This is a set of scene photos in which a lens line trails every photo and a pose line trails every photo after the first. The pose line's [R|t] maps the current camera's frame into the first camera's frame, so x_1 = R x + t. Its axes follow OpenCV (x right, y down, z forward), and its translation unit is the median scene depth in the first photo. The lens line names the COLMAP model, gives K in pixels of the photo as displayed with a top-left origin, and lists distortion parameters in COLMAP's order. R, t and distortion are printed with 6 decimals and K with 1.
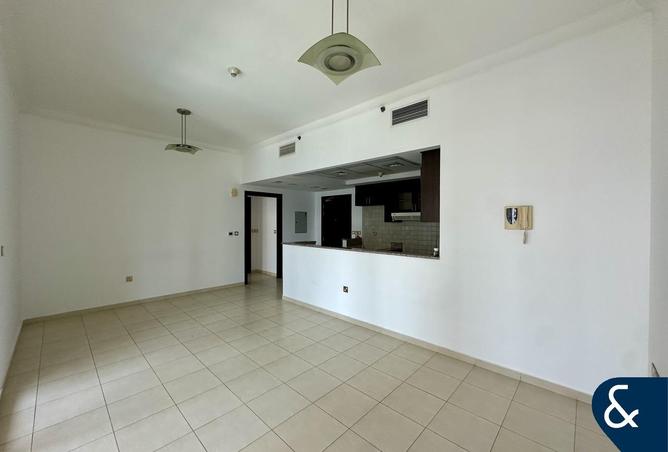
lens RADIAL K [[267.0, 0, 334.0], [0, 267.0, 226.0], [0, 0, 1]] dist [-0.000482, -0.000009]
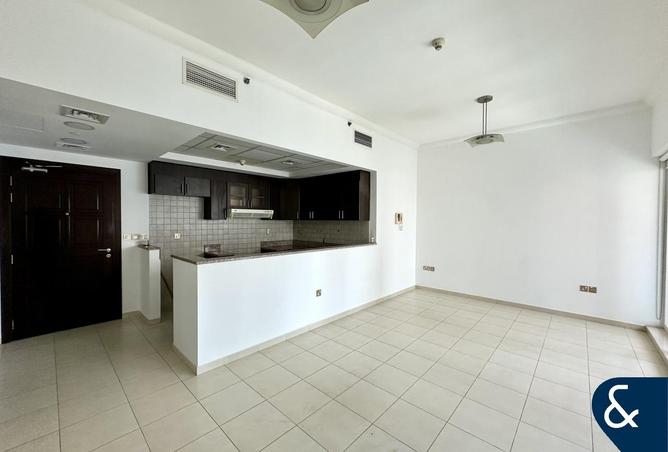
lens RADIAL K [[267.0, 0, 334.0], [0, 267.0, 226.0], [0, 0, 1]] dist [-0.000482, -0.000009]
pose [[-0.009556, -0.024054, 0.999665, -0.737628], [0.006702, 0.999687, 0.024119, -0.014614], [-0.999932, 0.006931, -0.009392, 0.802523]]
